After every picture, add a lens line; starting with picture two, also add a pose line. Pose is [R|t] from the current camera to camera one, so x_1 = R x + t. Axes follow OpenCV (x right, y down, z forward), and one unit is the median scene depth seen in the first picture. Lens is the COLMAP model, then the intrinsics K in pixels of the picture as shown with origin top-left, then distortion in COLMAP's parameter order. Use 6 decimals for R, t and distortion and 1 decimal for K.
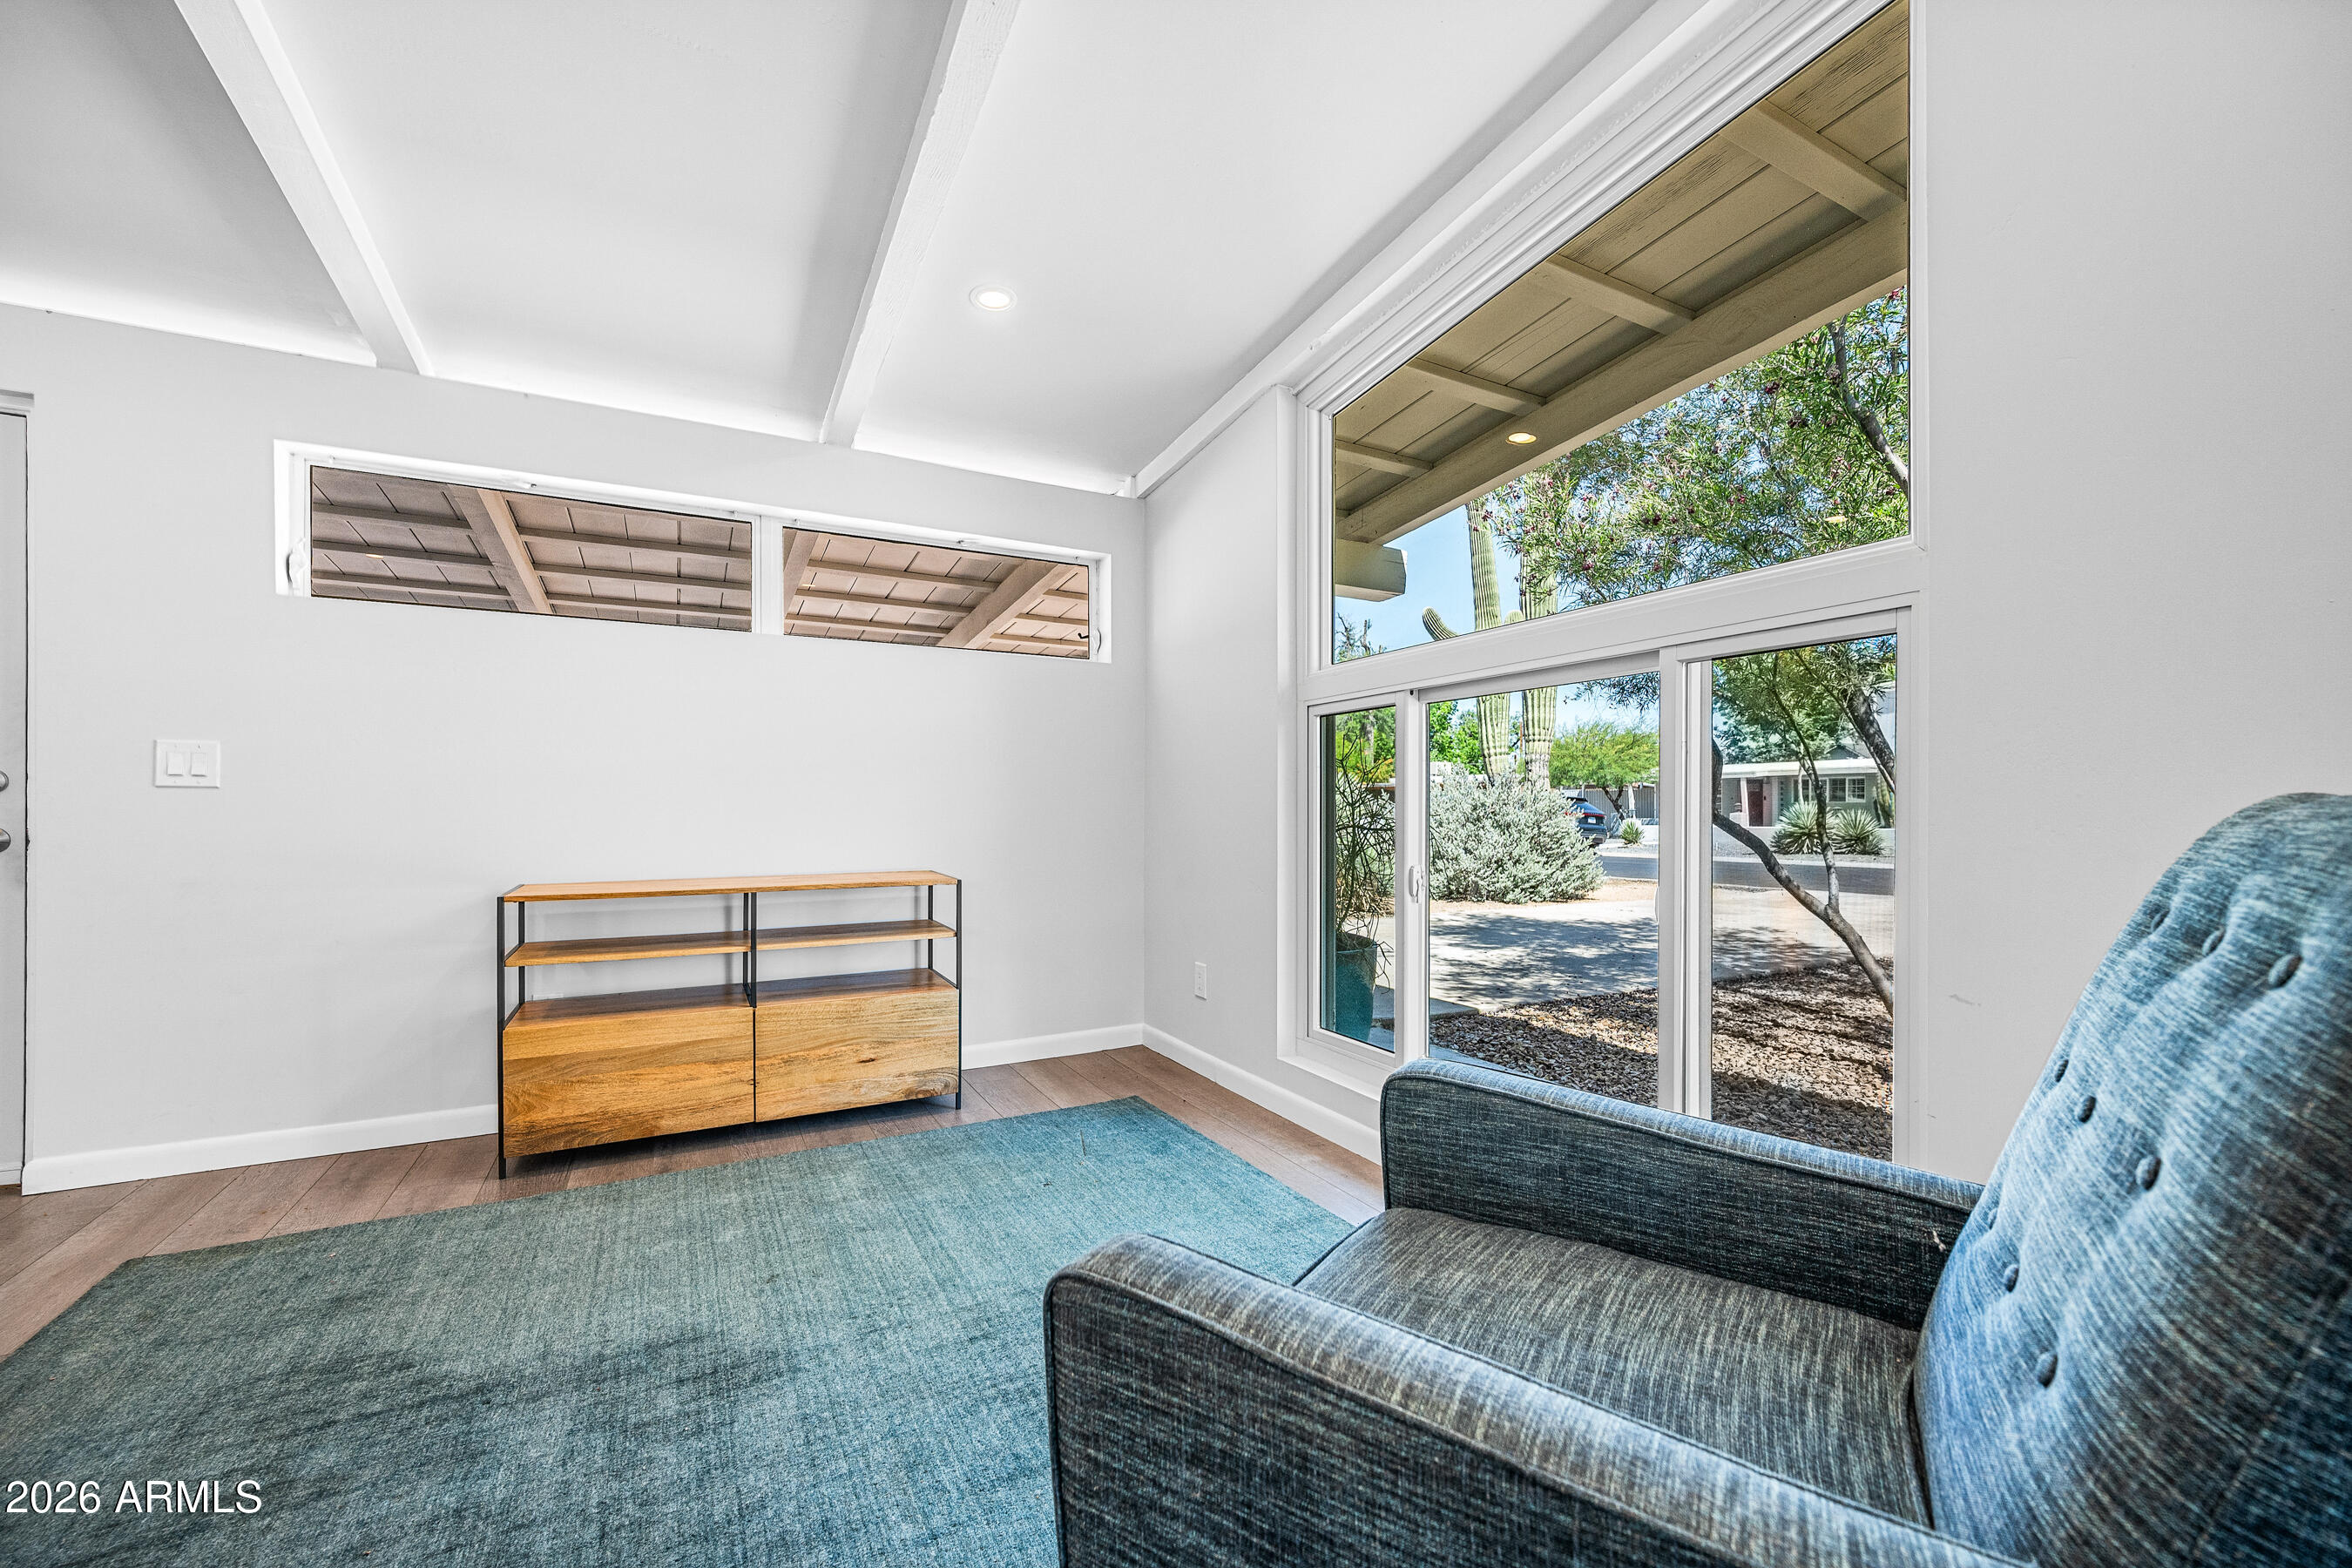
lens RADIAL K [[937.2, 0, 1168.4], [0, 937.2, 791.6], [0, 0, 1]] dist [0.000711, 0.000152]
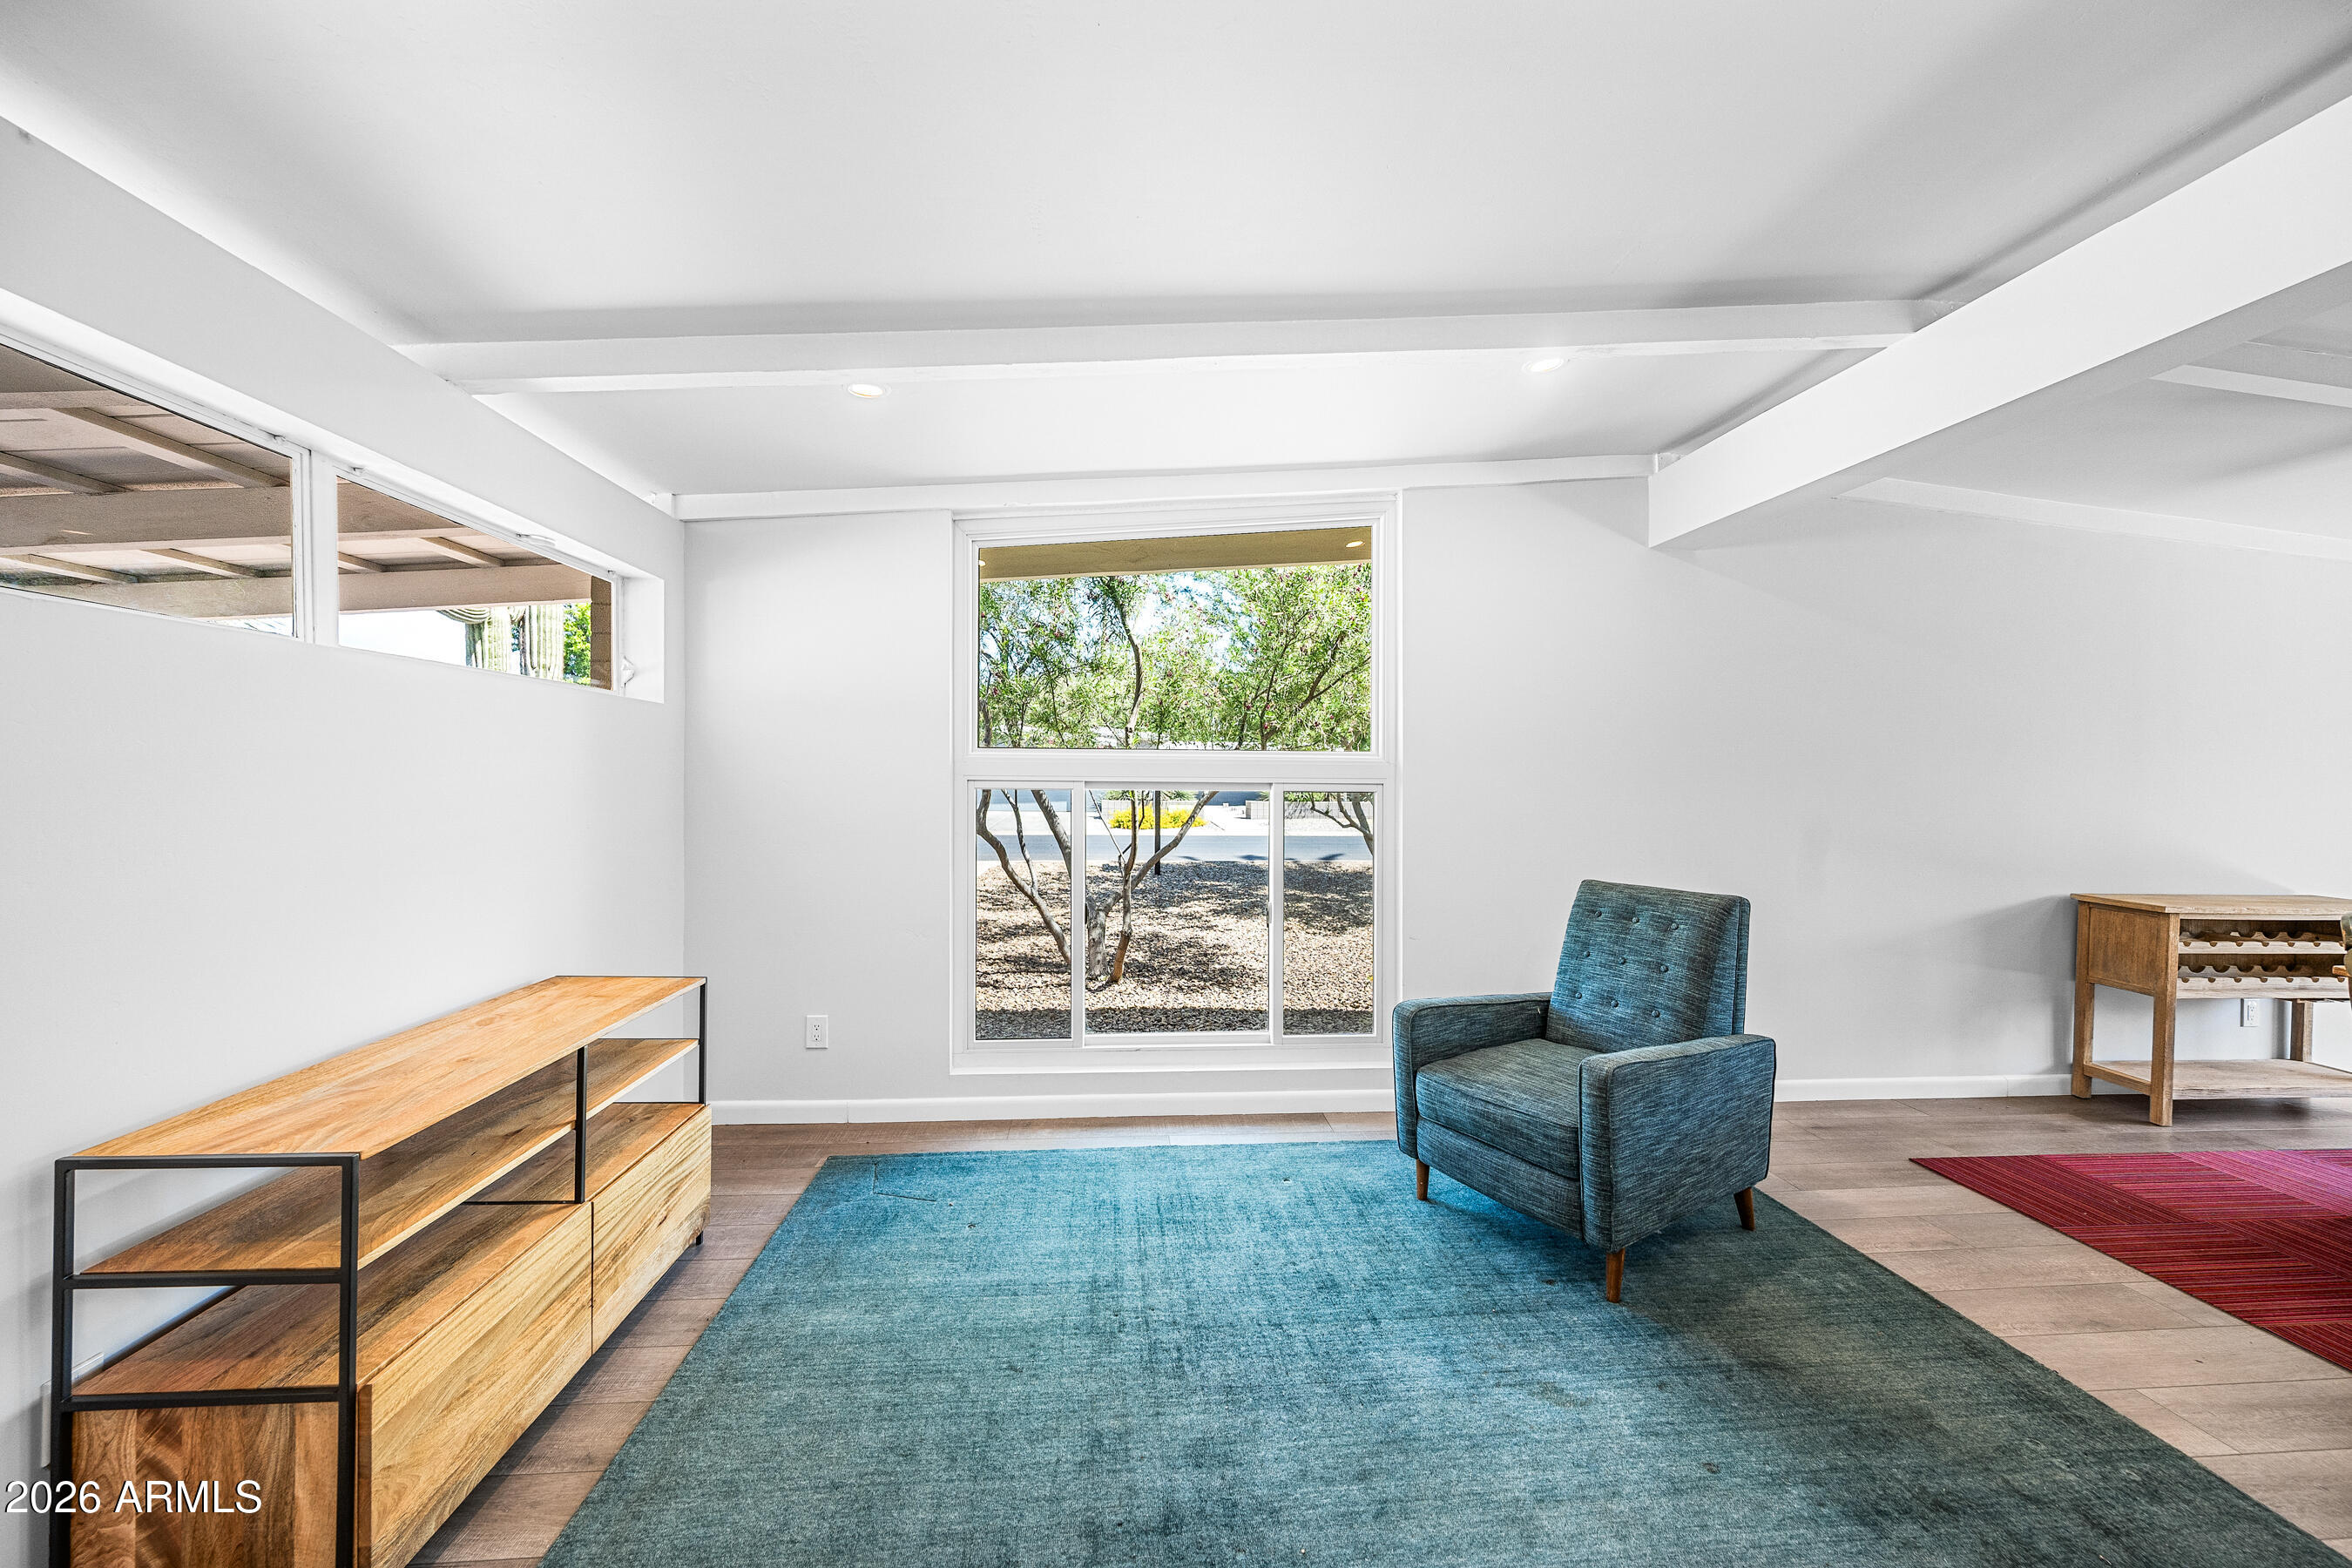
lens RADIAL K [[946.9, 0, 1186.8], [0, 946.9, 784.8], [0, 0, 1]] dist [0.000518, -0.000014]
pose [[0.392499, -0.005594, 0.919735, -0.748423], [-0.026161, 0.999509, 0.017244, -0.098687], [-0.919380, -0.030830, 0.392160, 0.221820]]
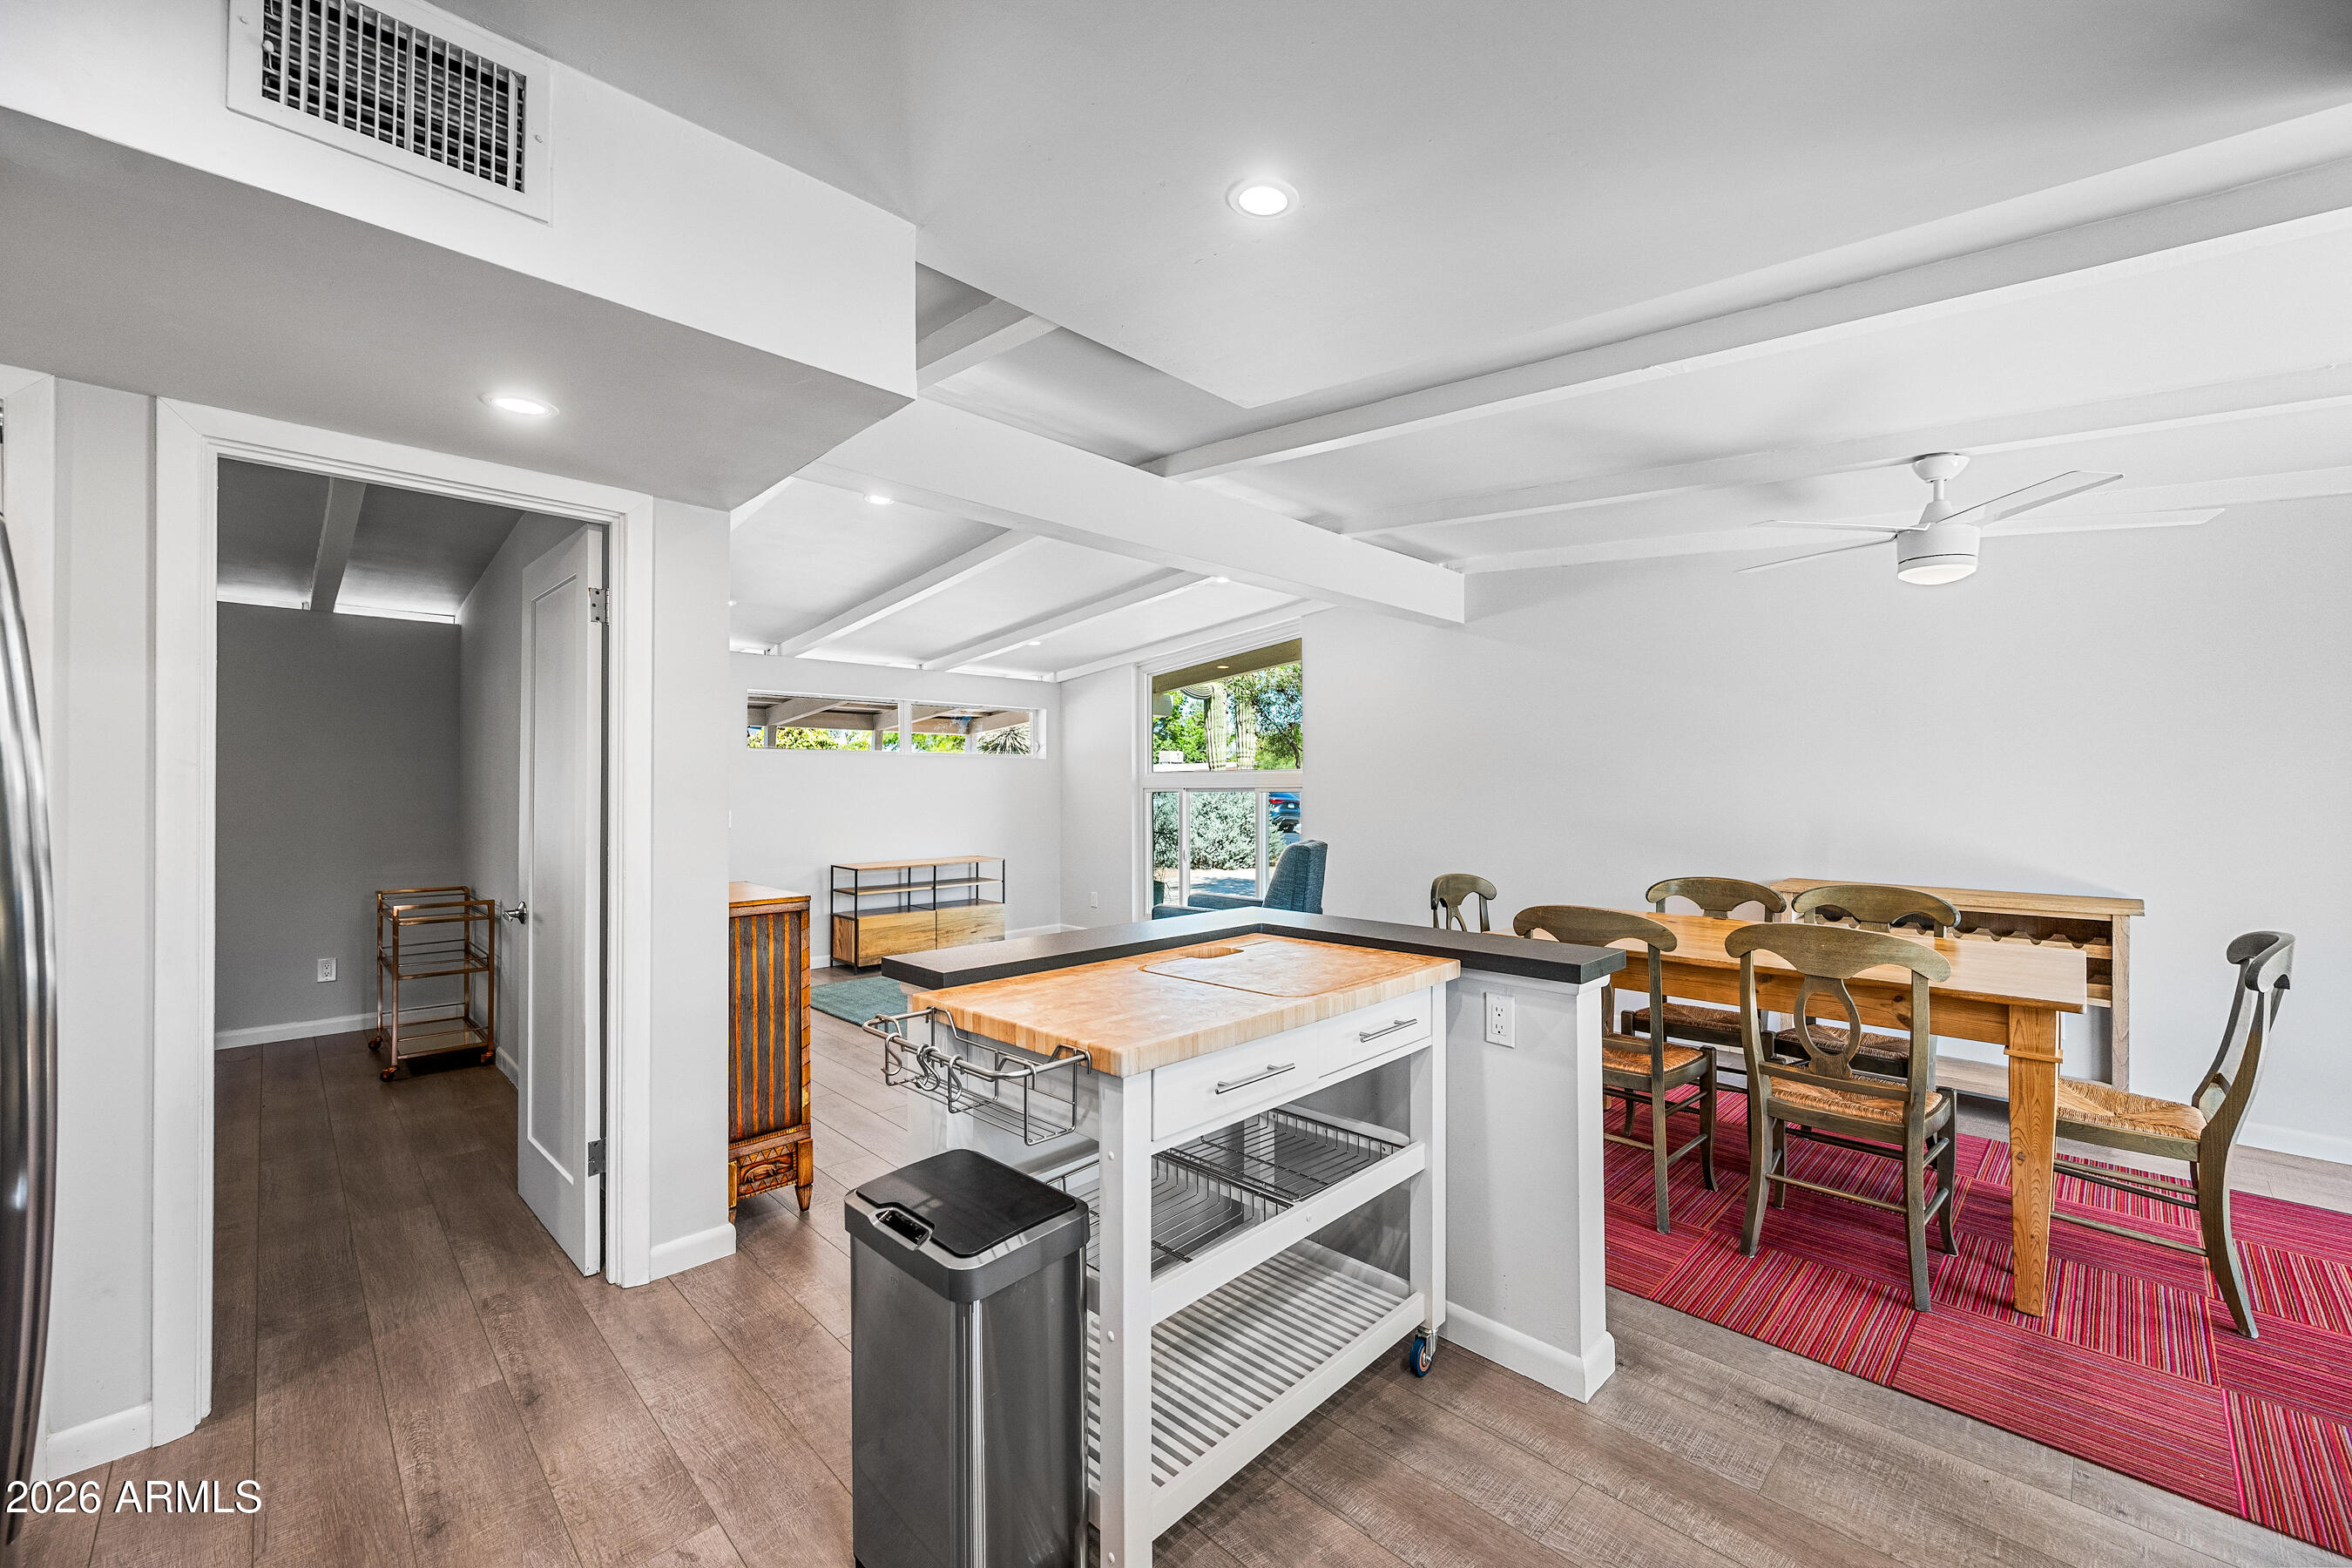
lens RADIAL K [[937.2, 0, 1168.4], [0, 937.2, 791.6], [0, 0, 1]] dist [0.000711, 0.000152]
pose [[0.961146, -0.003407, 0.276020, -0.431982], [-0.002839, 0.999749, 0.022226, -0.120116], [-0.276027, -0.022146, 0.960895, -1.286131]]
